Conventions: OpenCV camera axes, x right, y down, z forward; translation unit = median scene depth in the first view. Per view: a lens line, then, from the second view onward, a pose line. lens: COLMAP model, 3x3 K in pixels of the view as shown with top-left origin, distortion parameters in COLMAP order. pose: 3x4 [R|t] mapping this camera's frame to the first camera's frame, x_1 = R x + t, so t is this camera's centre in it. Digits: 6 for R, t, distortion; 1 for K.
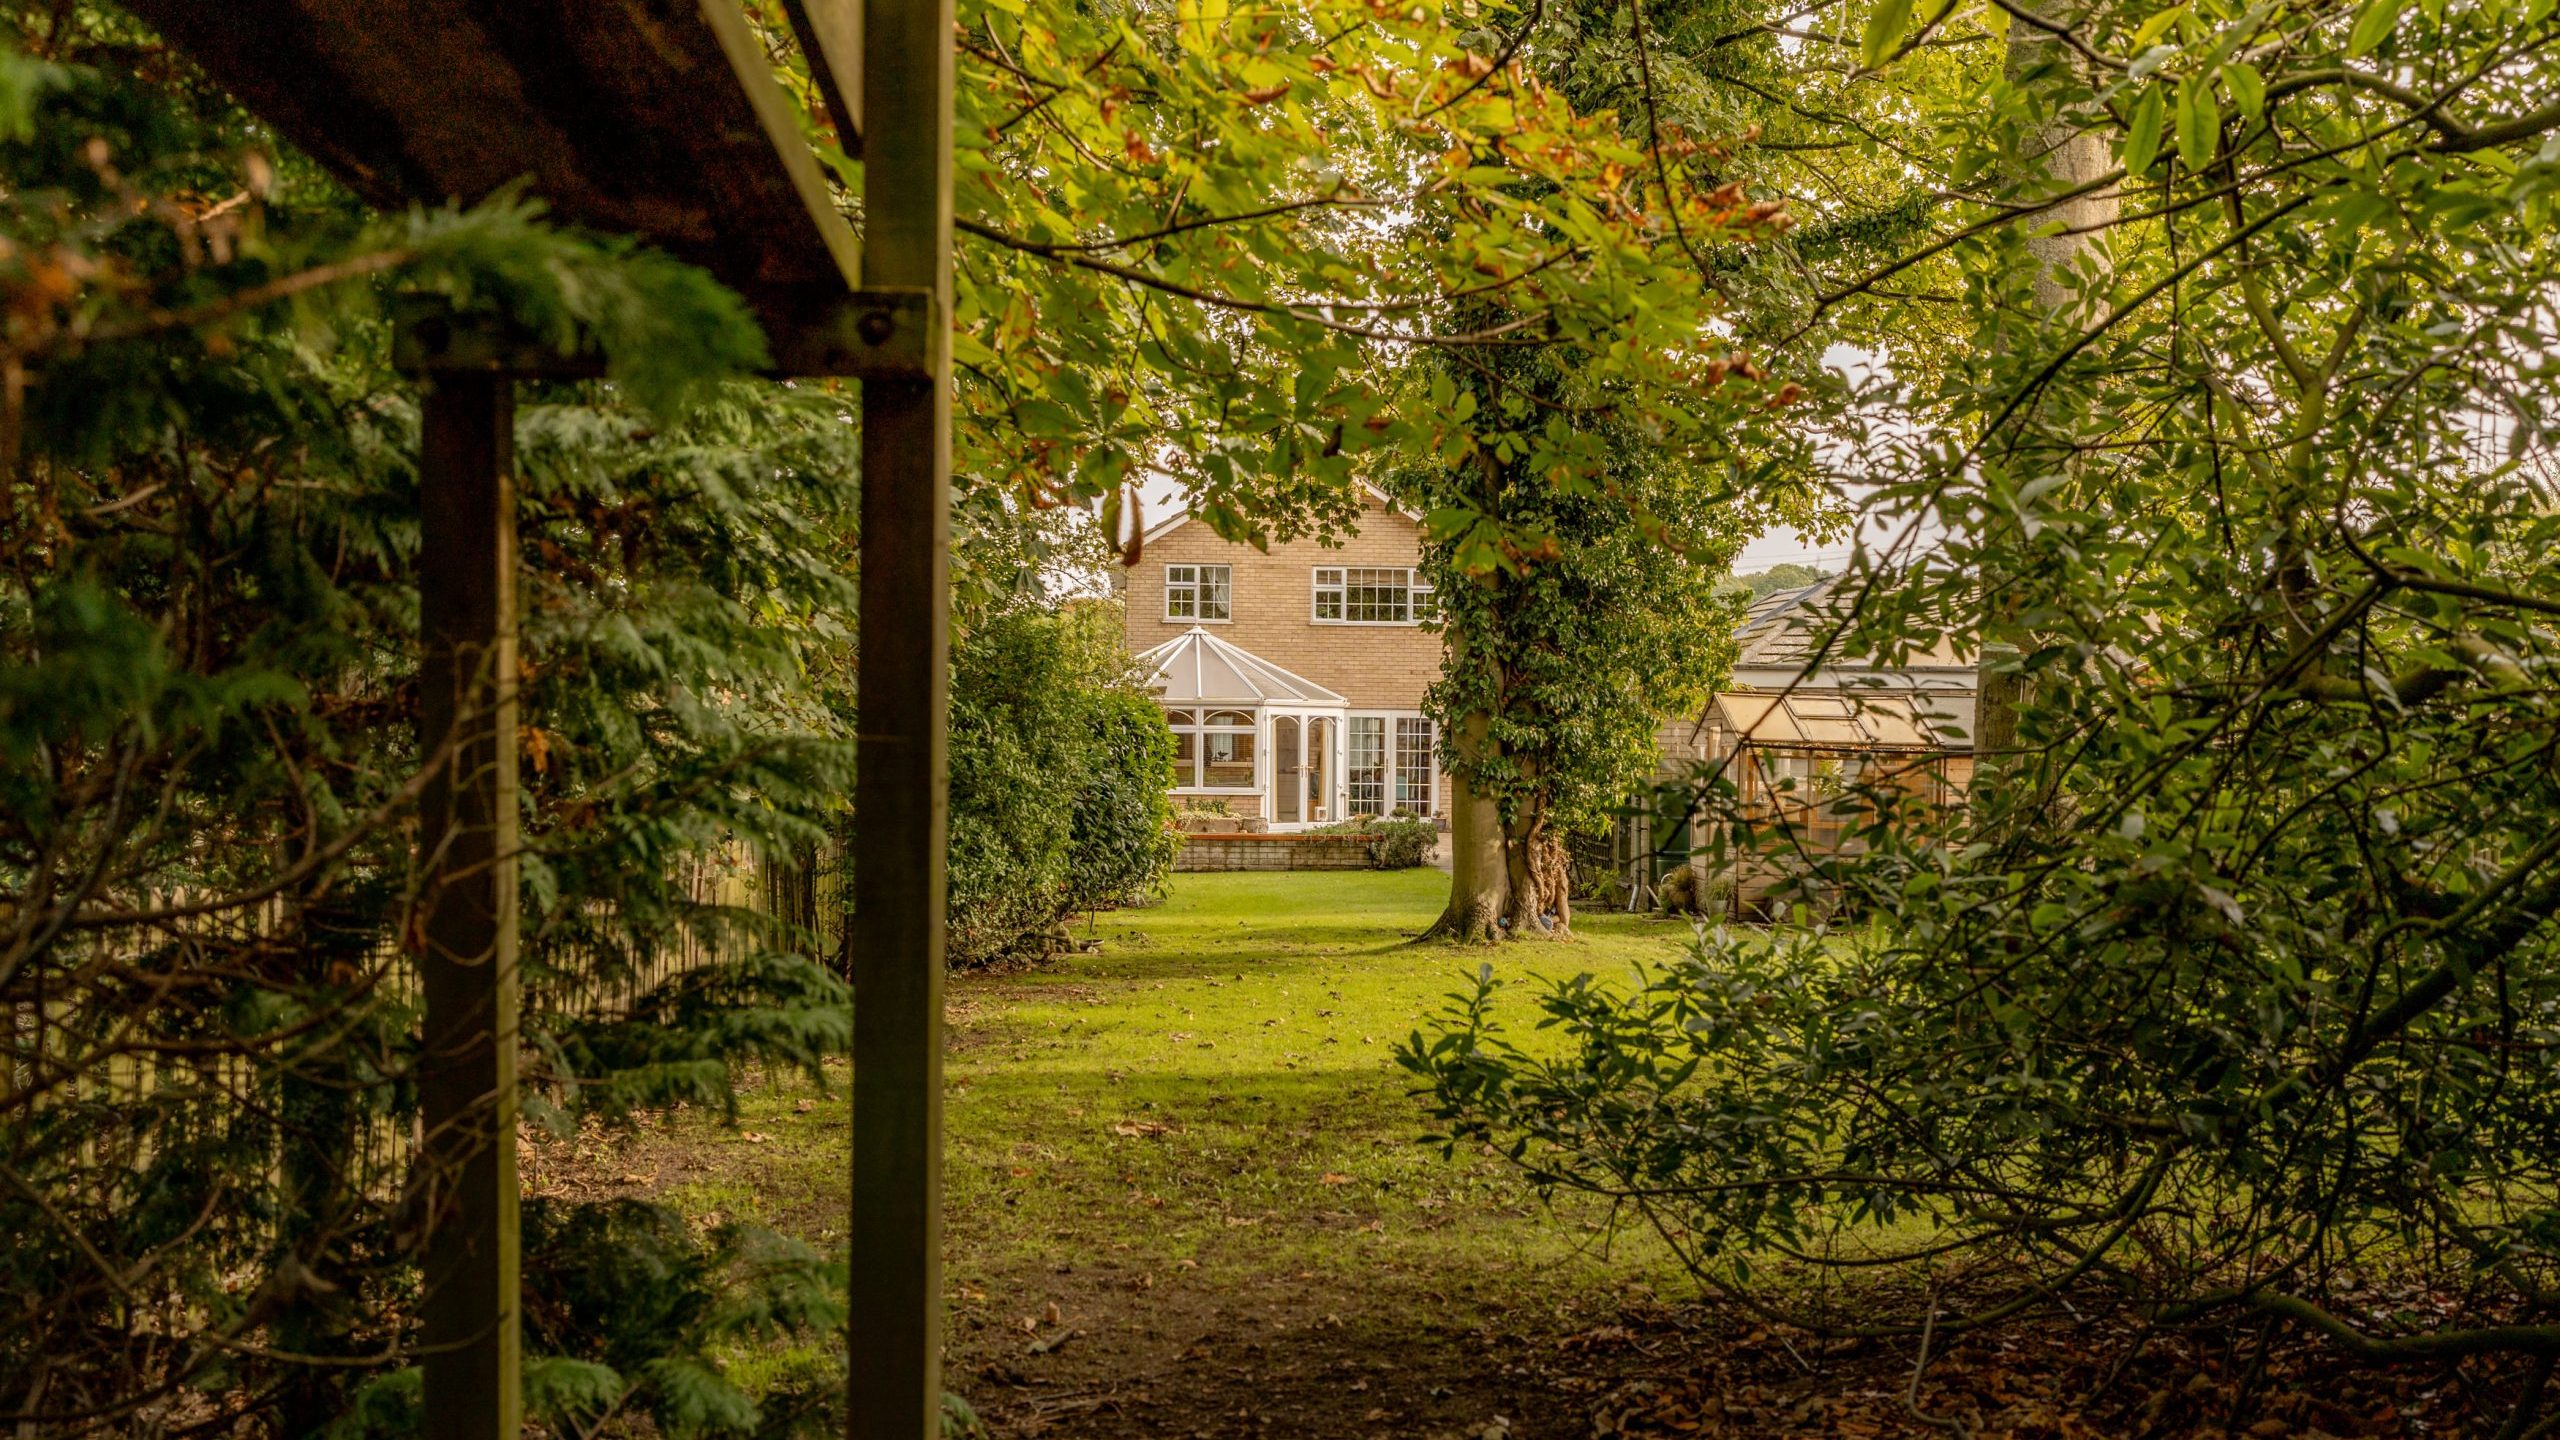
lens RADIAL K [[2593.0, 0, 1280.0], [0, 2593.0, 720.0], [0, 0, 1]] dist [-0.015322, -0.006105]
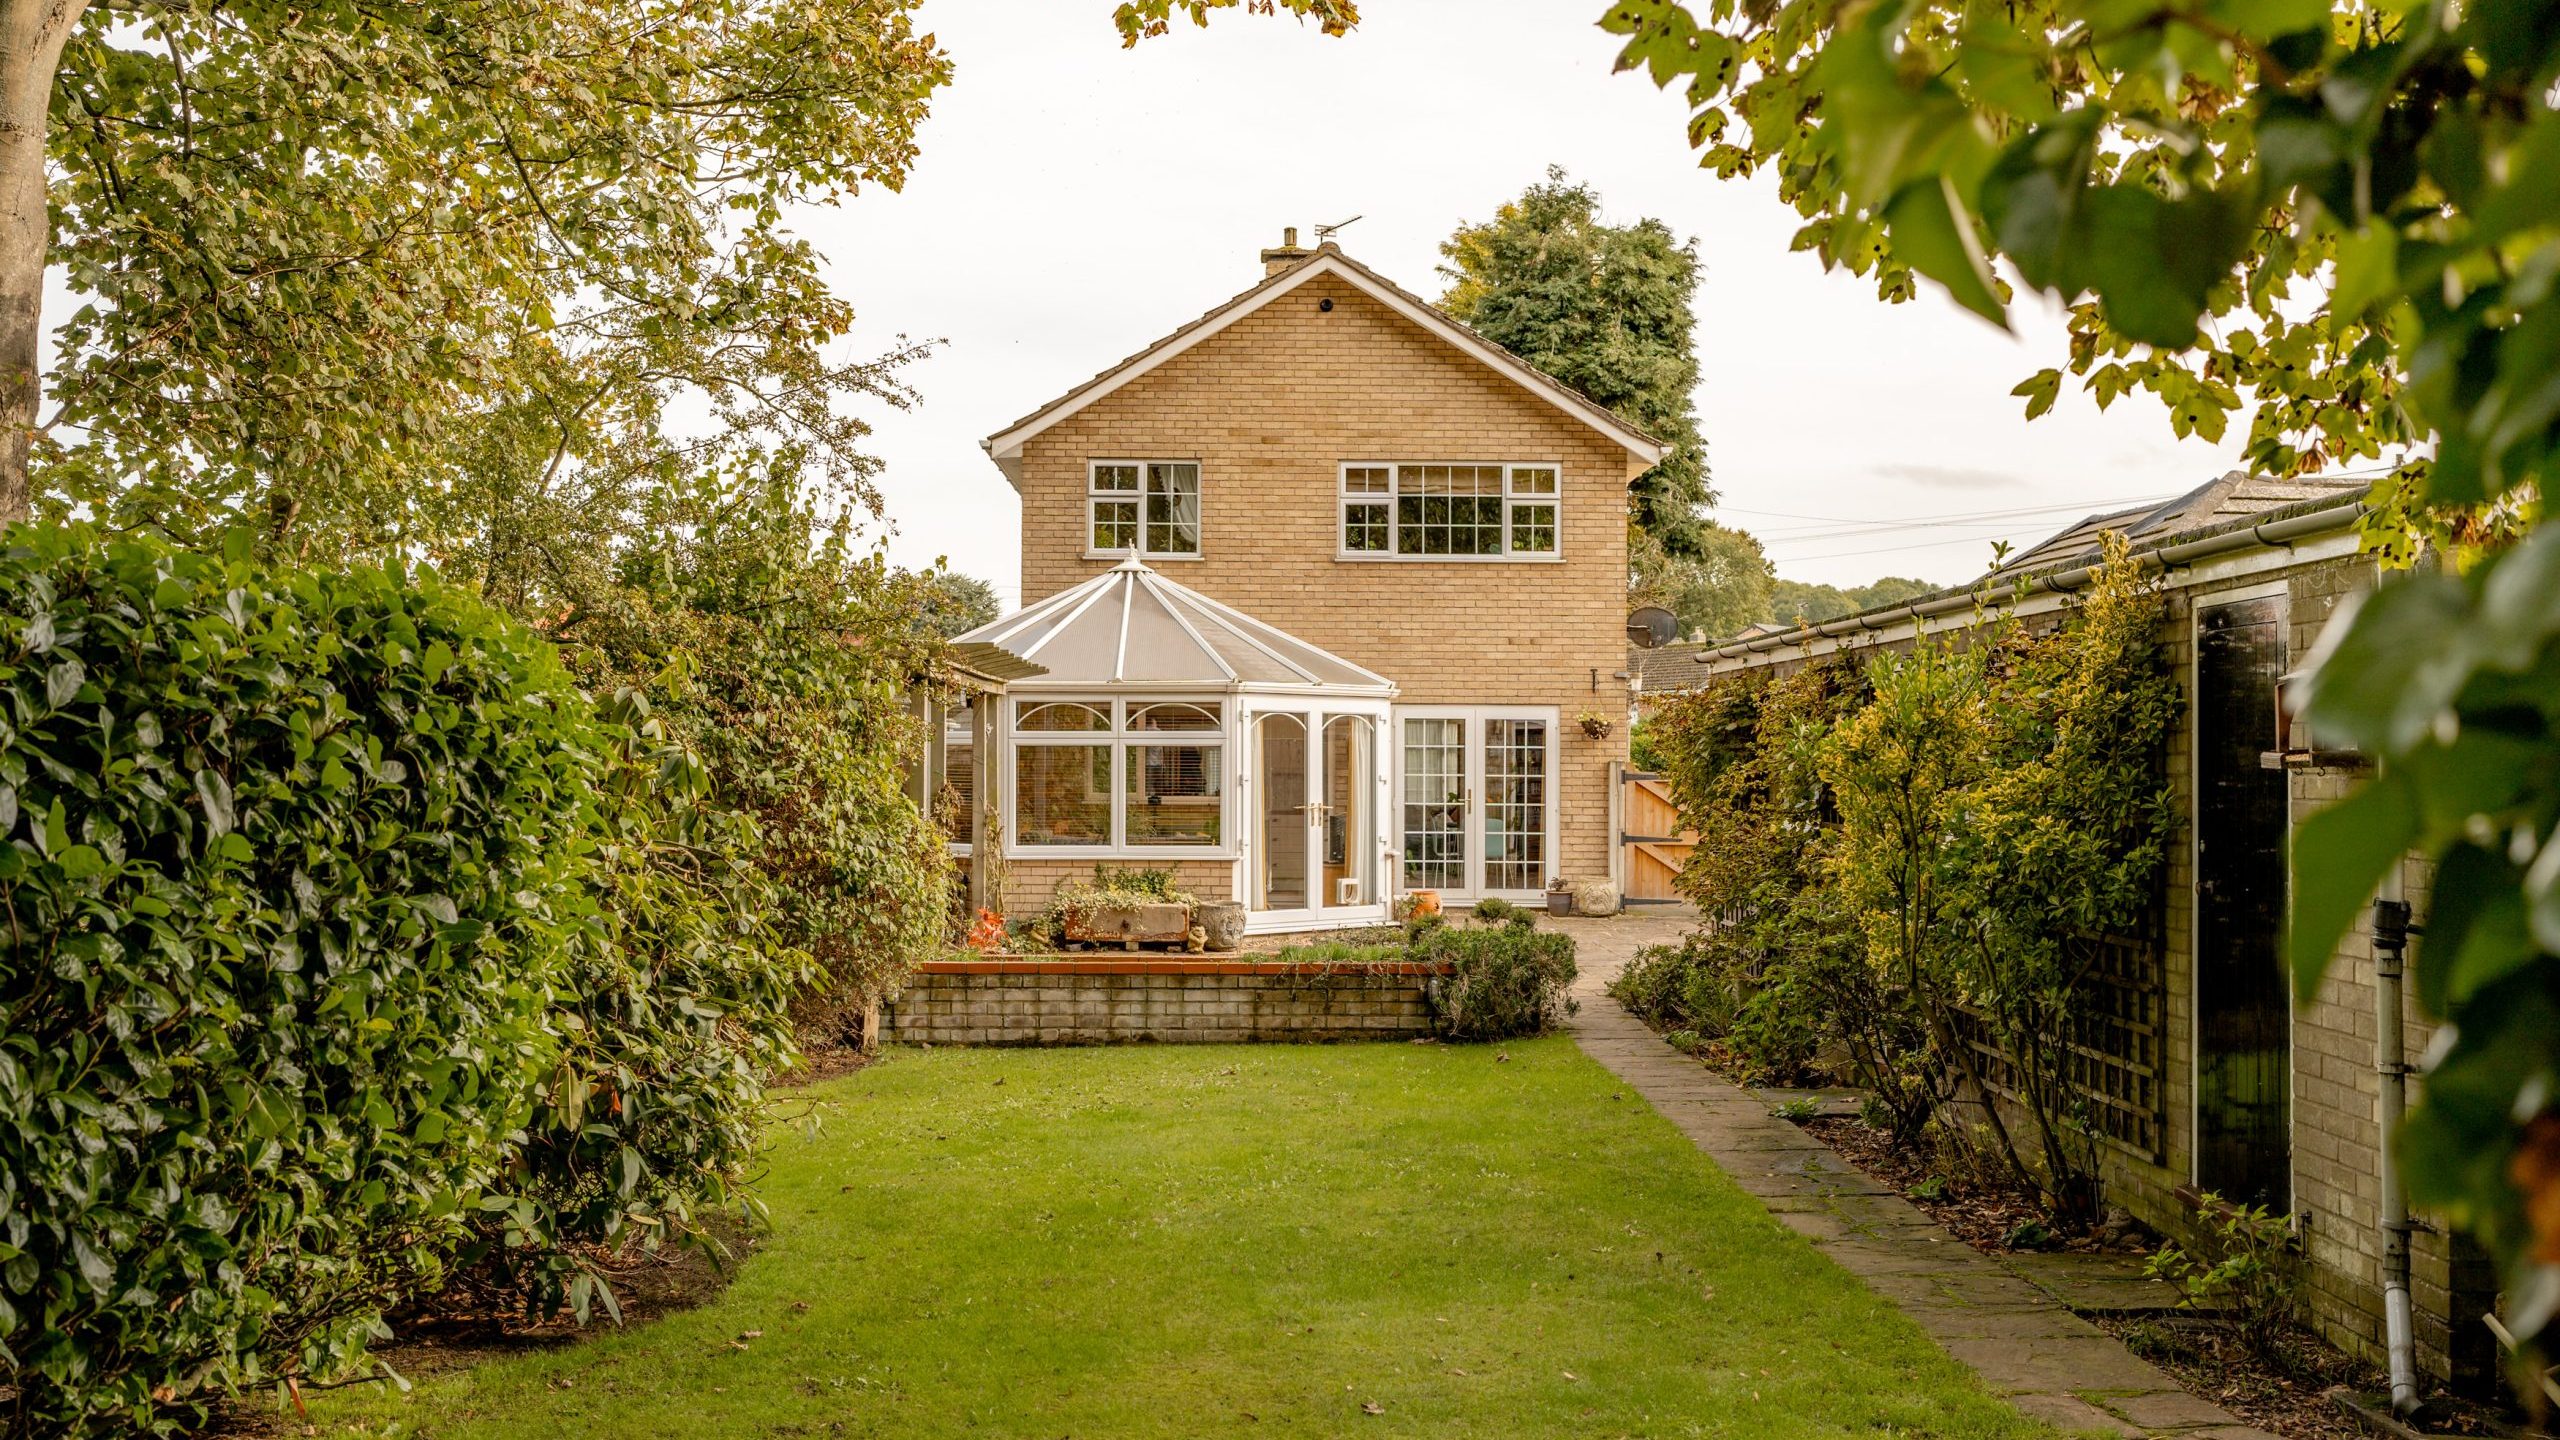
lens RADIAL K [[2593.0, 0, 1280.0], [0, 2593.0, 720.0], [0, 0, 1]] dist [-0.015322, -0.006105]
pose [[0.999368, -0.007562, -0.034743, 0.019647], [0.007240, 0.999930, -0.009396, 0.004674], [0.034812, 0.009139, 0.999352, 0.427496]]
